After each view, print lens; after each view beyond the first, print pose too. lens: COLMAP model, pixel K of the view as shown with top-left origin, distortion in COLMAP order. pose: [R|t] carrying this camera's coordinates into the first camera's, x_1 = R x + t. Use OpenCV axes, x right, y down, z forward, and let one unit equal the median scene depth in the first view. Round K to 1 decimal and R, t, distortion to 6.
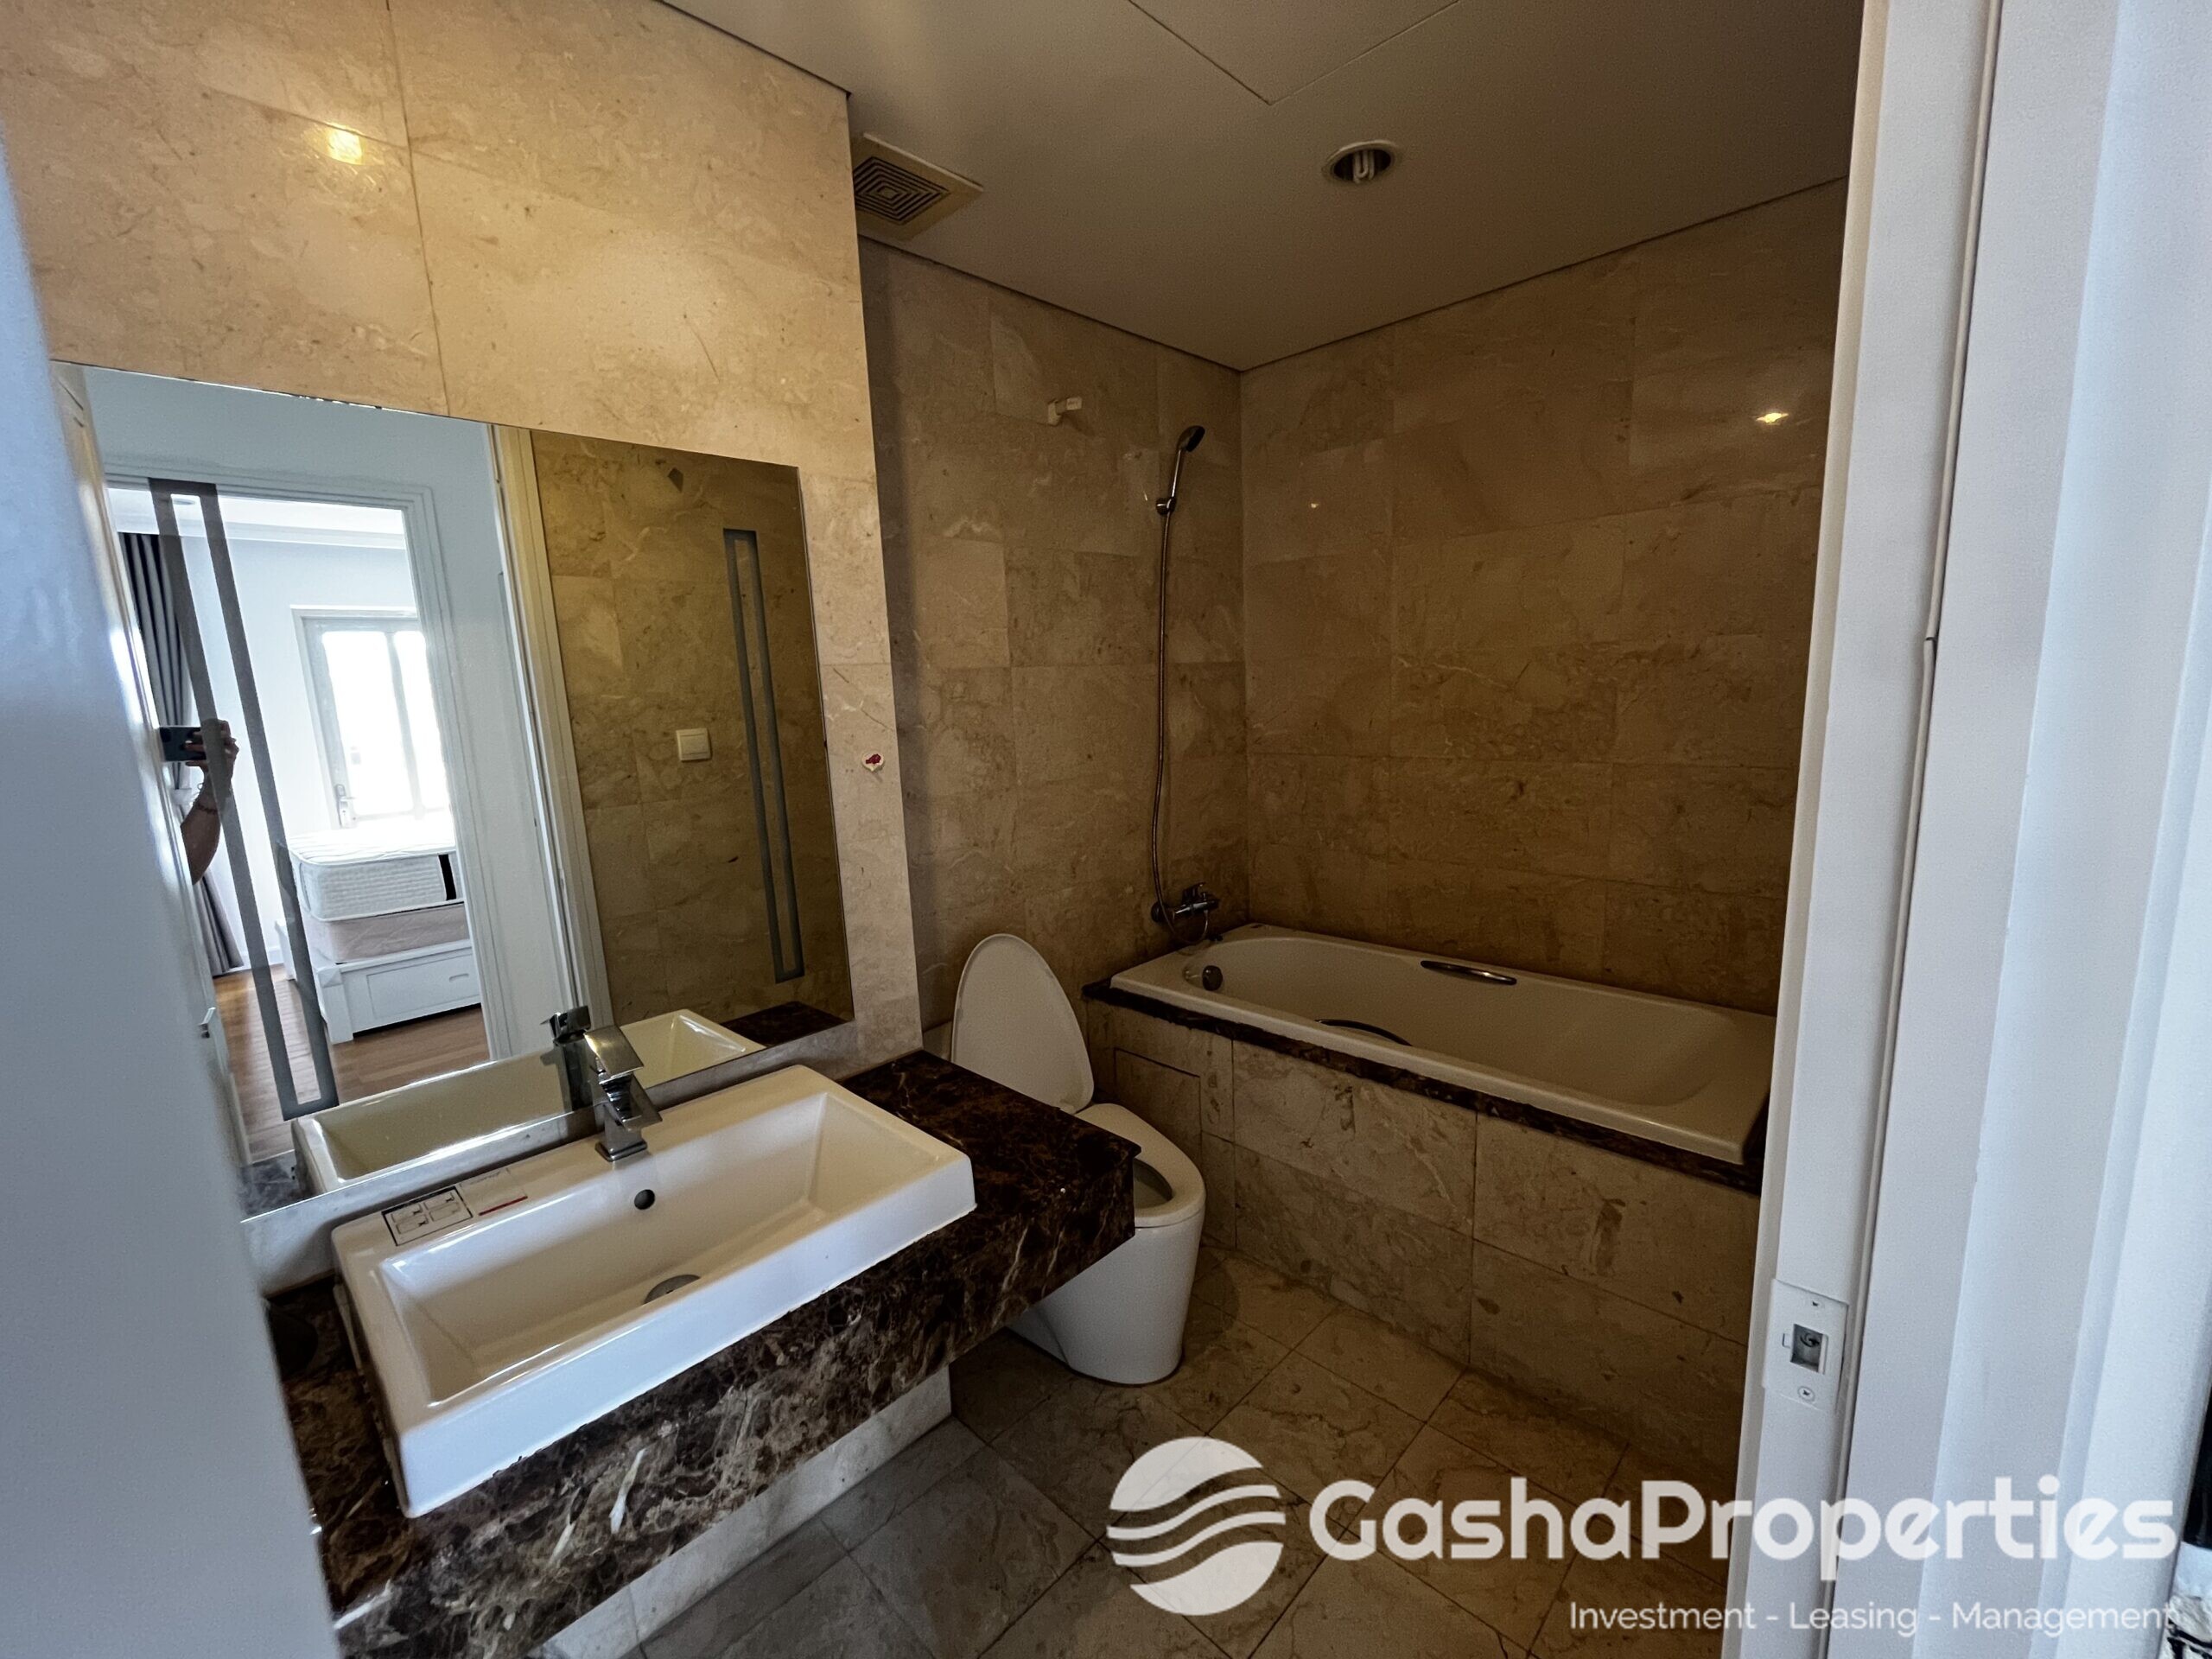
lens RADIAL K [[901.8, 0, 1109.5], [0, 901.8, 831.3], [0, 0, 1]] dist [-0.003658, -0.000078]
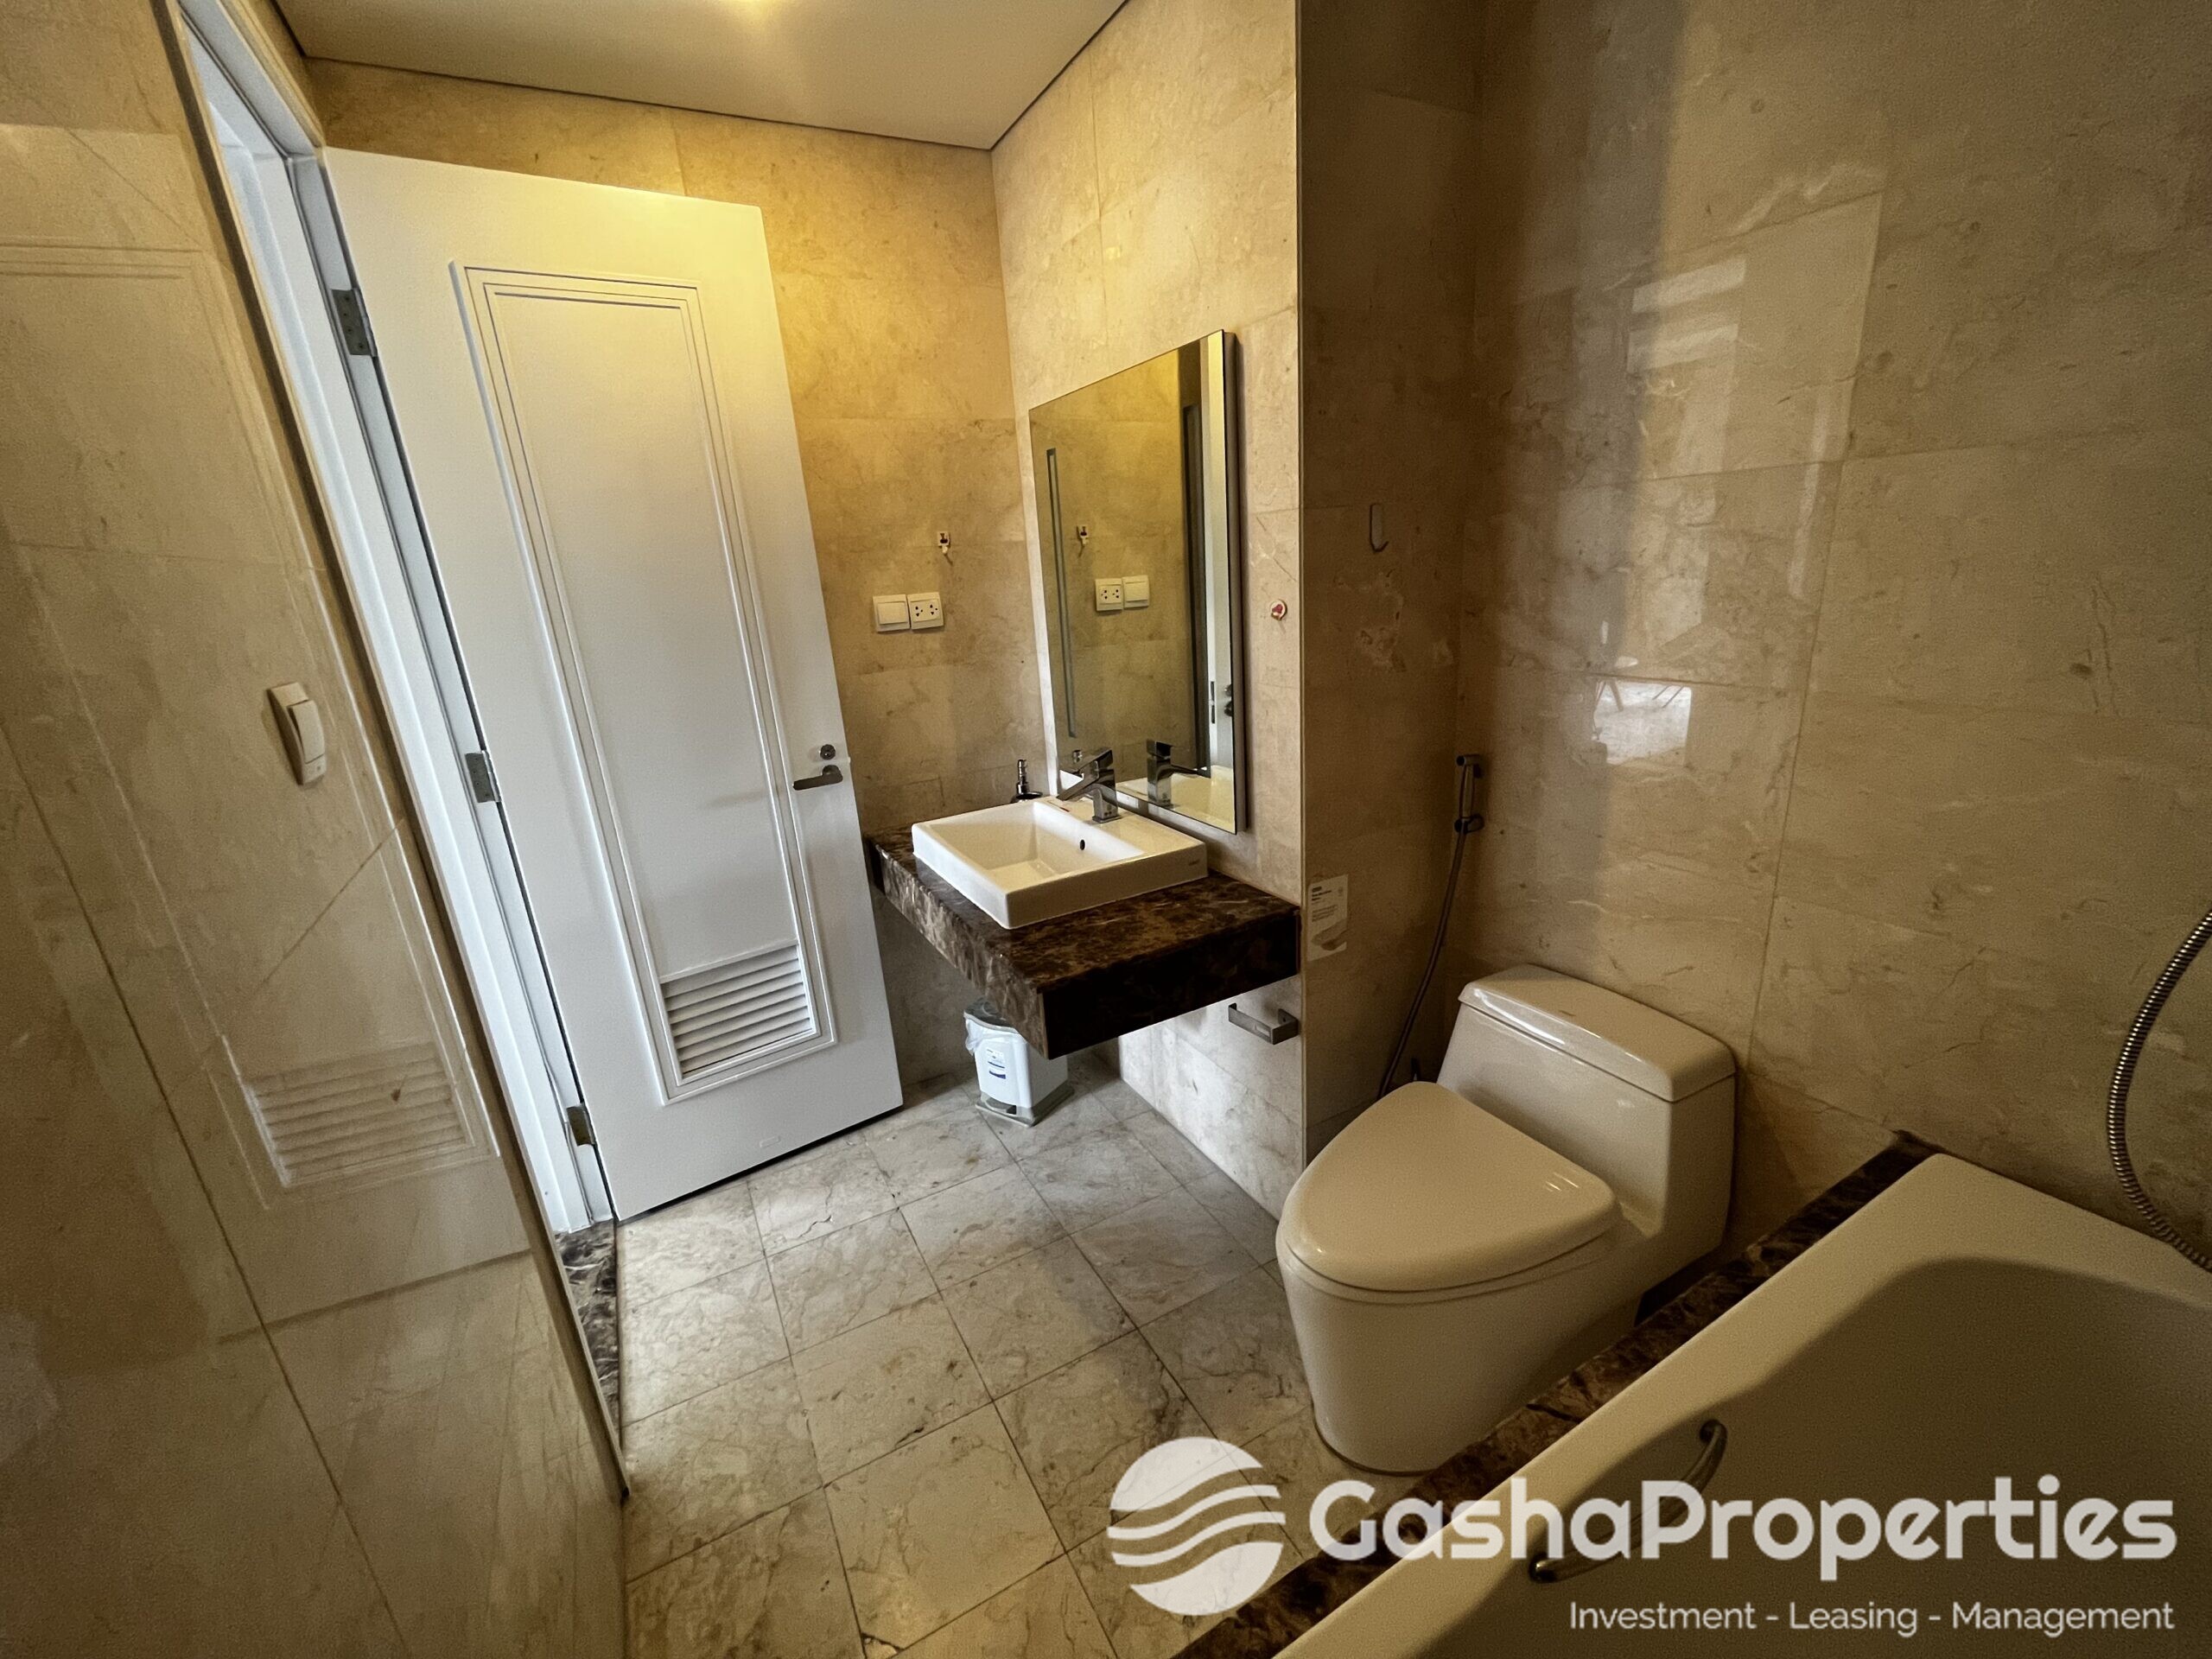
lens RADIAL K [[901.8, 0, 1106.2], [0, 901.8, 831.8], [0, 0, 1]] dist [-0.003658, -0.000078]
pose [[-0.293049, 0.340214, -0.893519, 0.586199], [-0.074445, 0.923592, 0.376080, -0.160000], [0.953195, 0.176728, -0.245330, 0.824948]]
